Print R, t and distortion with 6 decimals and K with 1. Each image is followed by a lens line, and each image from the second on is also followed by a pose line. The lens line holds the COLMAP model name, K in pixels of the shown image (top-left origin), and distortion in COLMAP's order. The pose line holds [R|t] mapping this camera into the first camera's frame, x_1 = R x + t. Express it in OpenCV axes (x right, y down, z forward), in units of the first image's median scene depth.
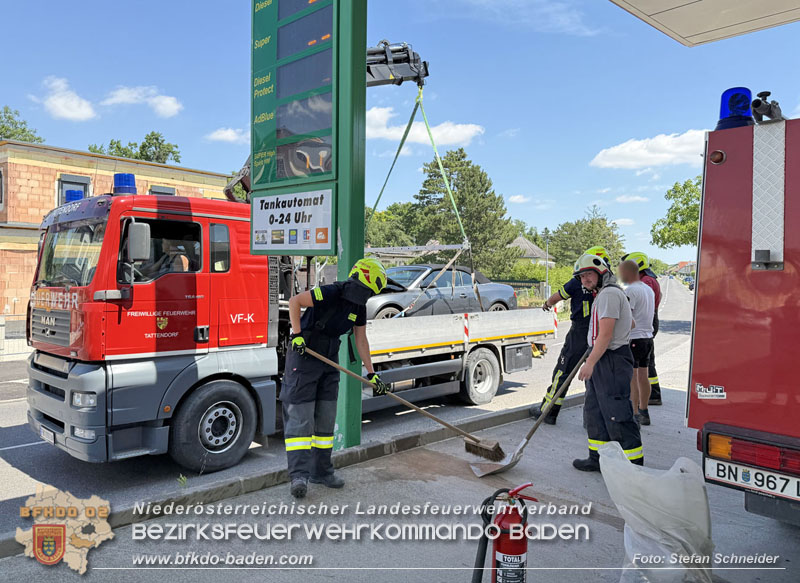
lens RADIAL K [[590.6, 0, 397.0], [0, 590.6, 268.9], [0, 0, 1]] dist [0.091480, -0.109093]
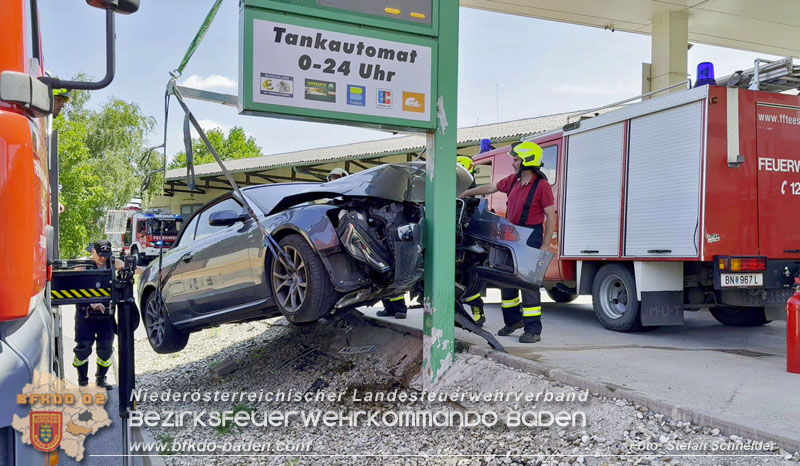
lens RADIAL K [[711.7, 0, 427.1], [0, 711.7, 232.0], [0, 0, 1]] dist [0.182368, -0.342558]
pose [[0.325770, 0.012169, 0.945371, -0.916447], [-0.000097, 0.999918, -0.012838, 0.116675], [-0.945449, 0.004090, 0.325745, 0.592101]]
